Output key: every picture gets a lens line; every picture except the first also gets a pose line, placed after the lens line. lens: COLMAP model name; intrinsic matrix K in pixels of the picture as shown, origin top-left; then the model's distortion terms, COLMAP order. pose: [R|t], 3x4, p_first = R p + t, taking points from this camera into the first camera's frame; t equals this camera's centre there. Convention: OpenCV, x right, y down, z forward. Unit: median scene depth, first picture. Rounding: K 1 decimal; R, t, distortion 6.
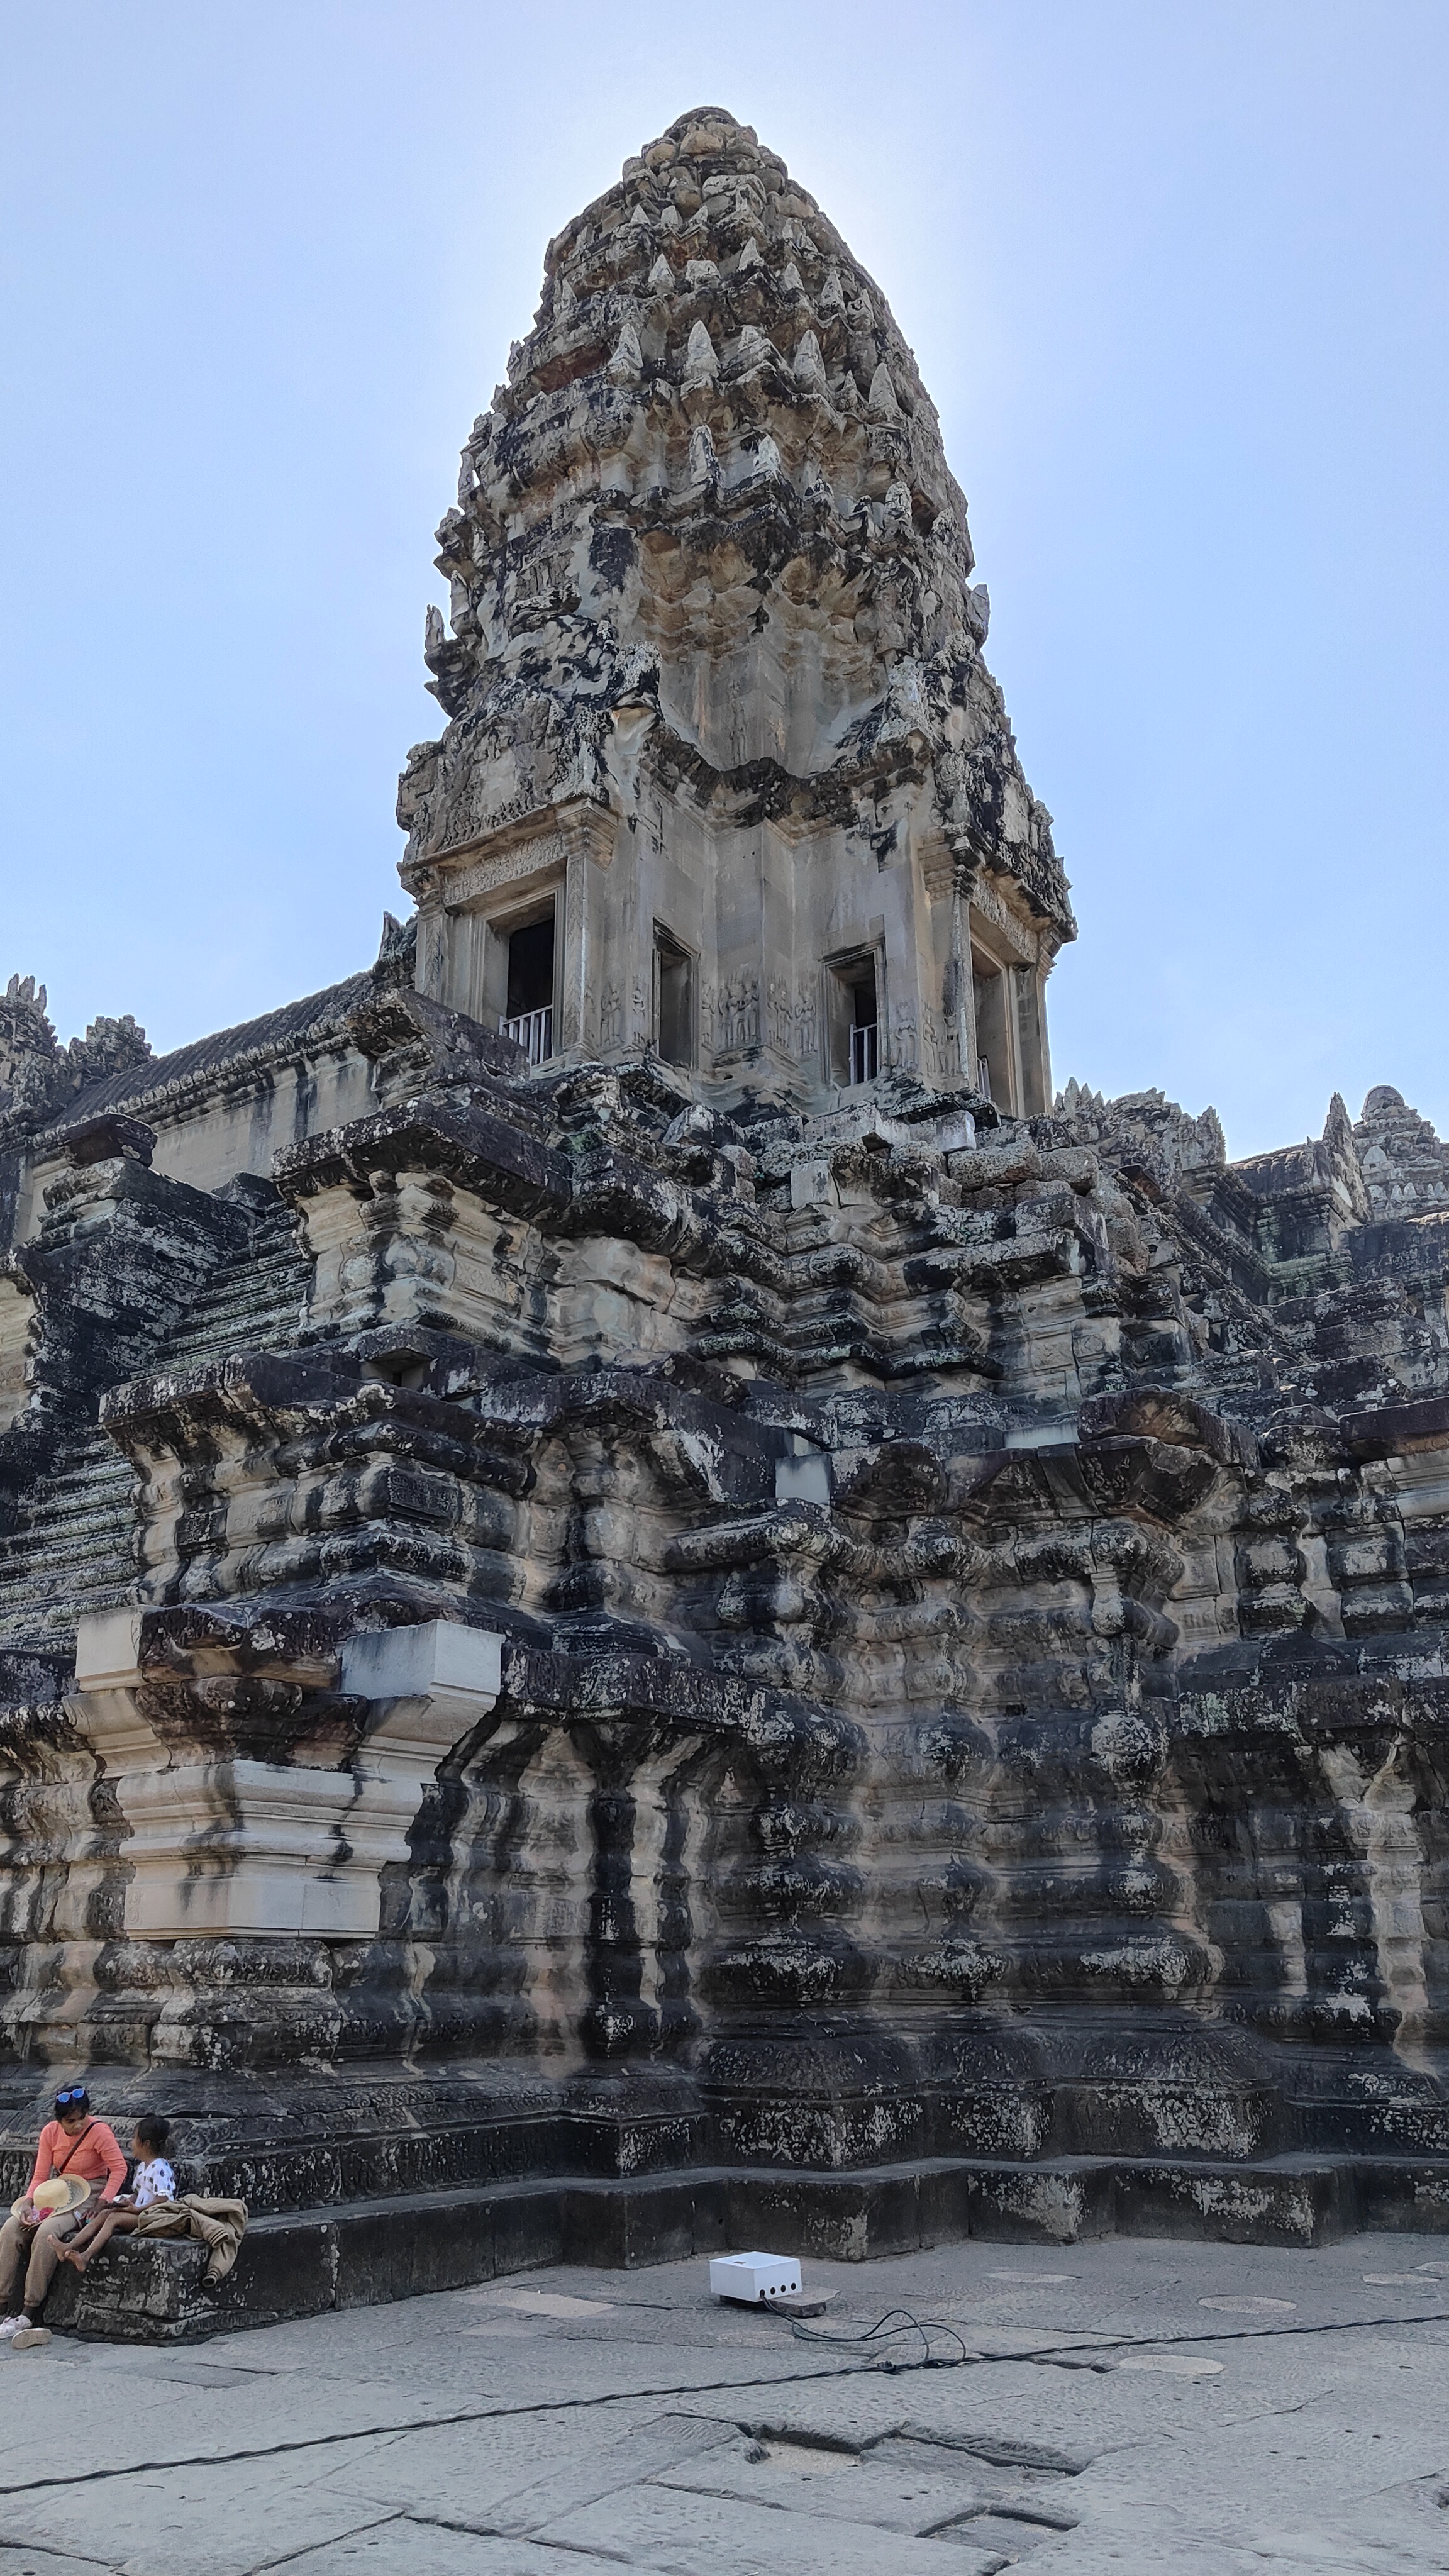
lens RADIAL K [[1809.7, 0, 723.4], [0, 1809.7, 1287.6], [0, 0, 1]] dist [-0.004110, -0.000750]
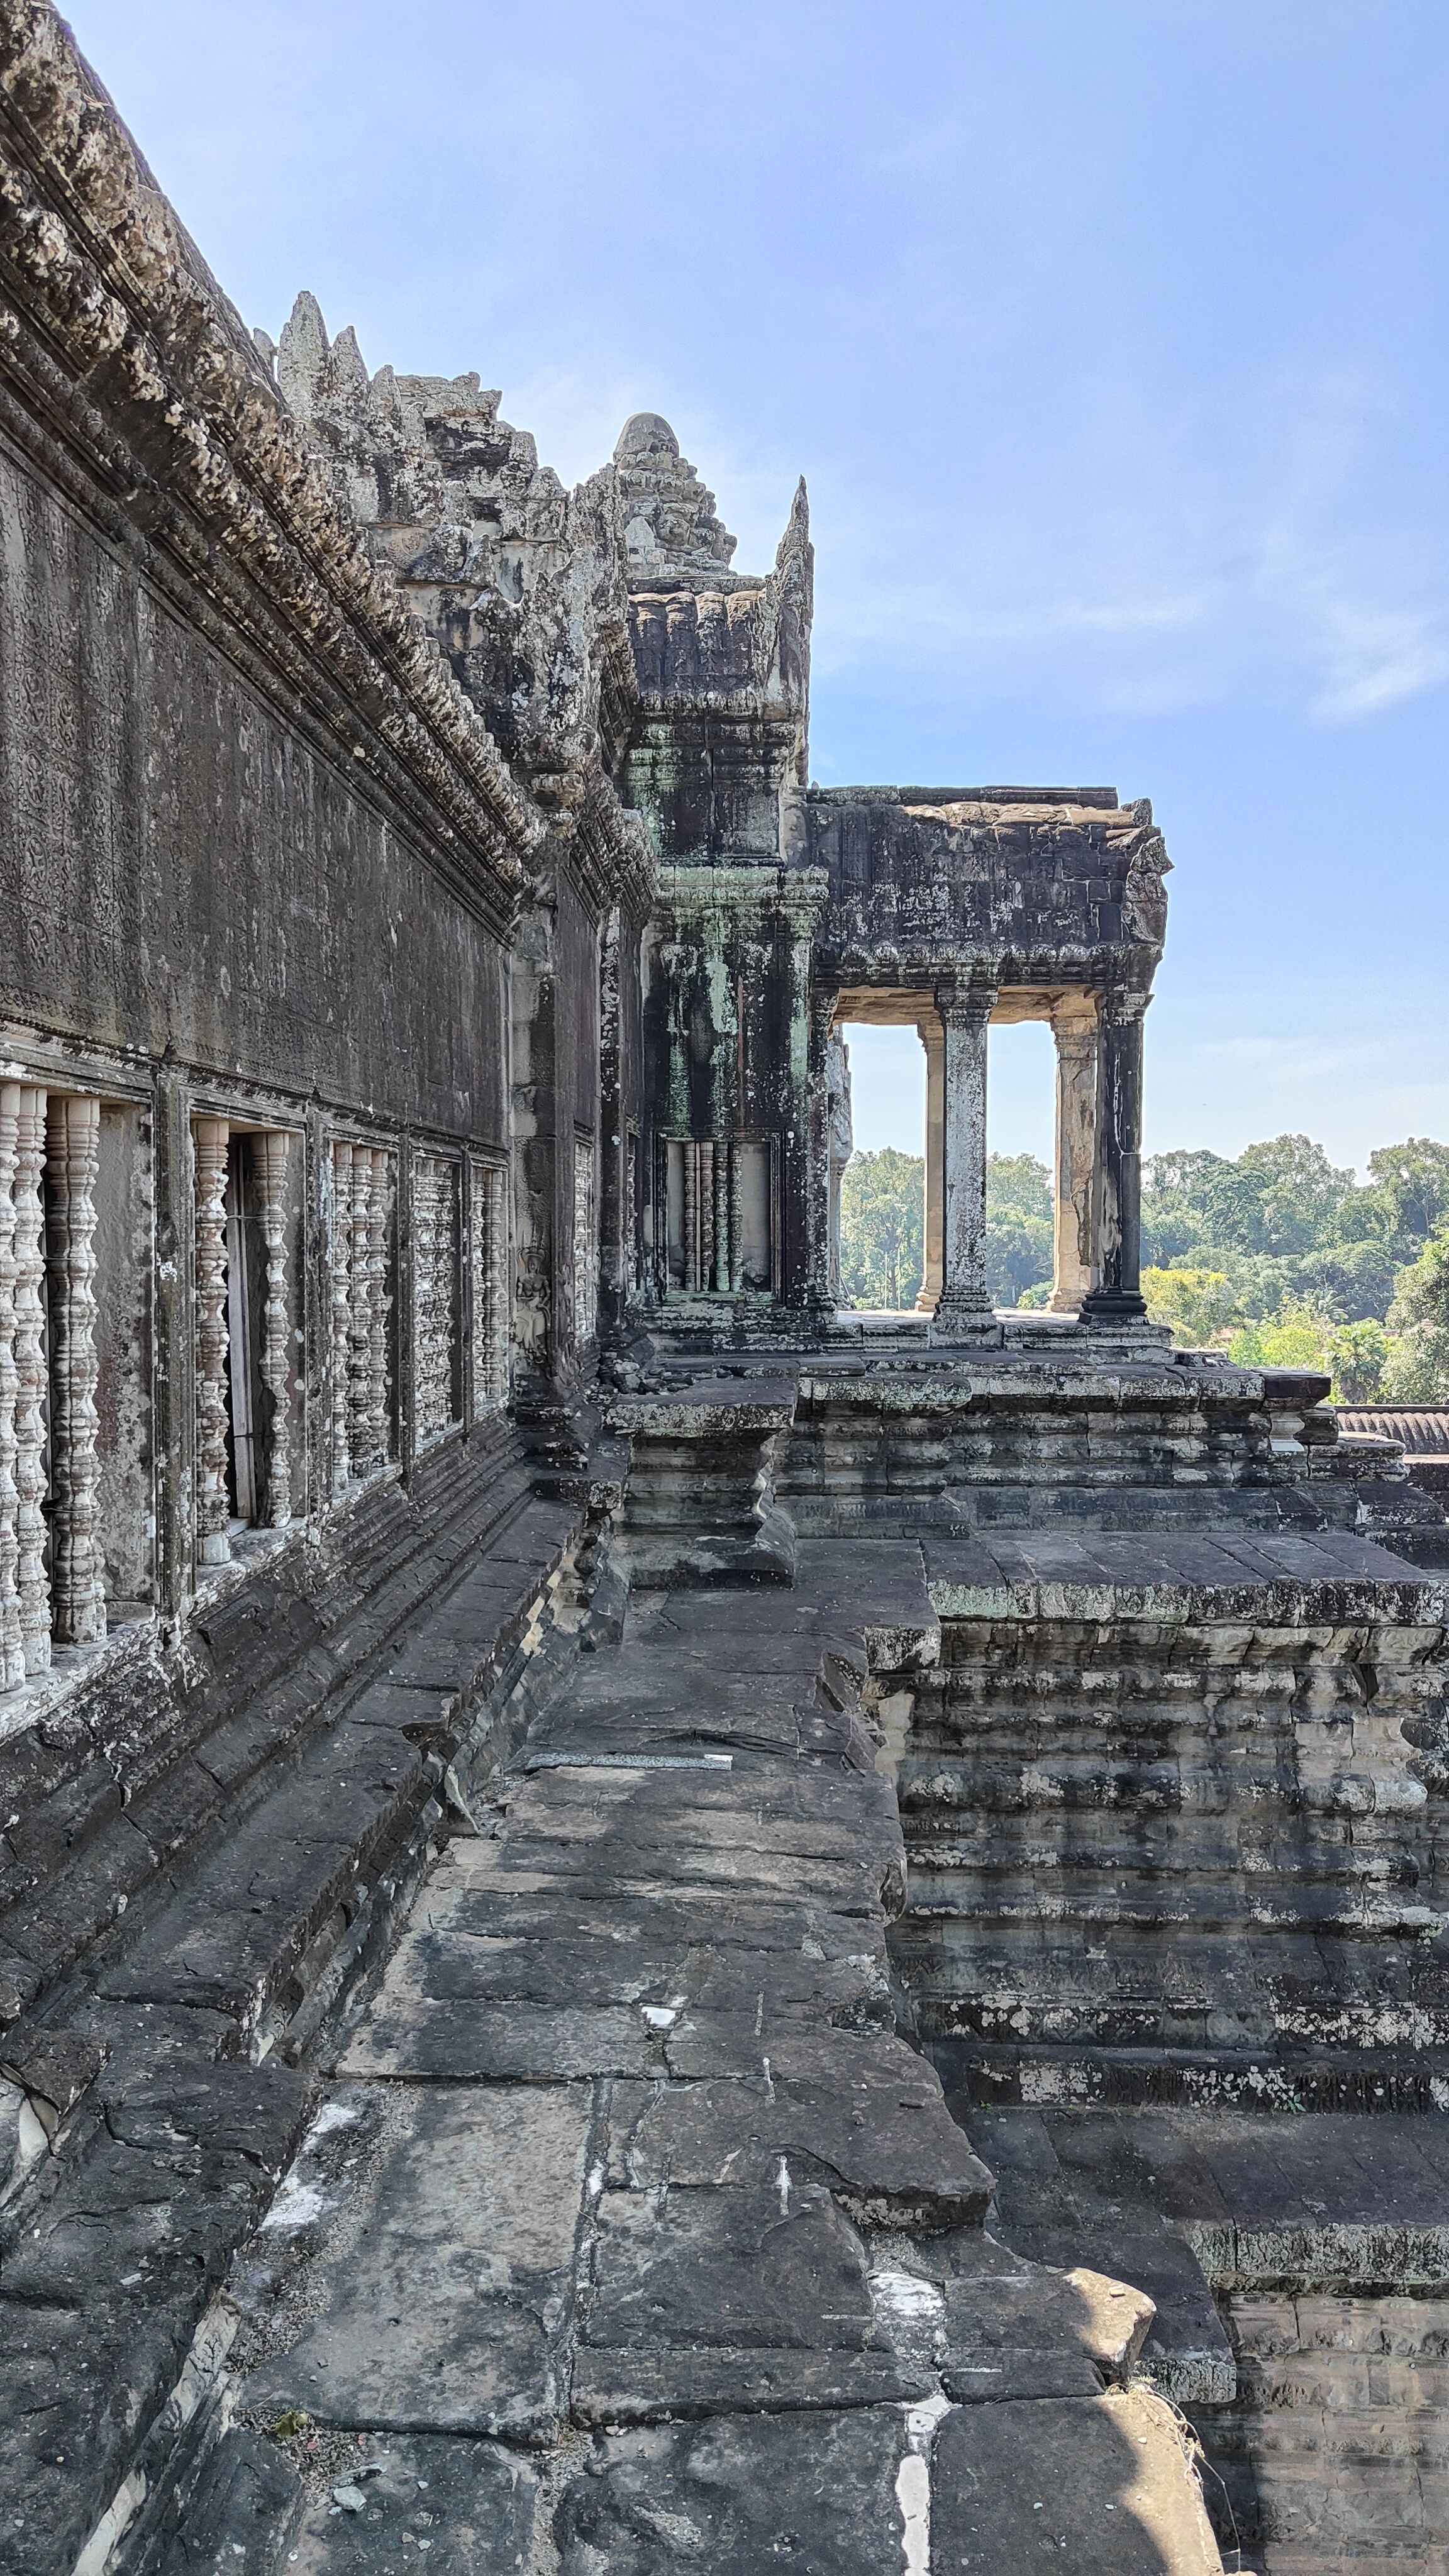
lens RADIAL K [[1809.7, 0, 721.7], [0, 1809.7, 1282.3], [0, 0, 1]] dist [-0.004110, -0.000750]
pose [[0.850728, -0.004327, 0.525589, 0.078162], [-0.197799, 0.923820, 0.327767, -0.067526], [-0.486968, -0.382802, 0.785064, 0.592690]]
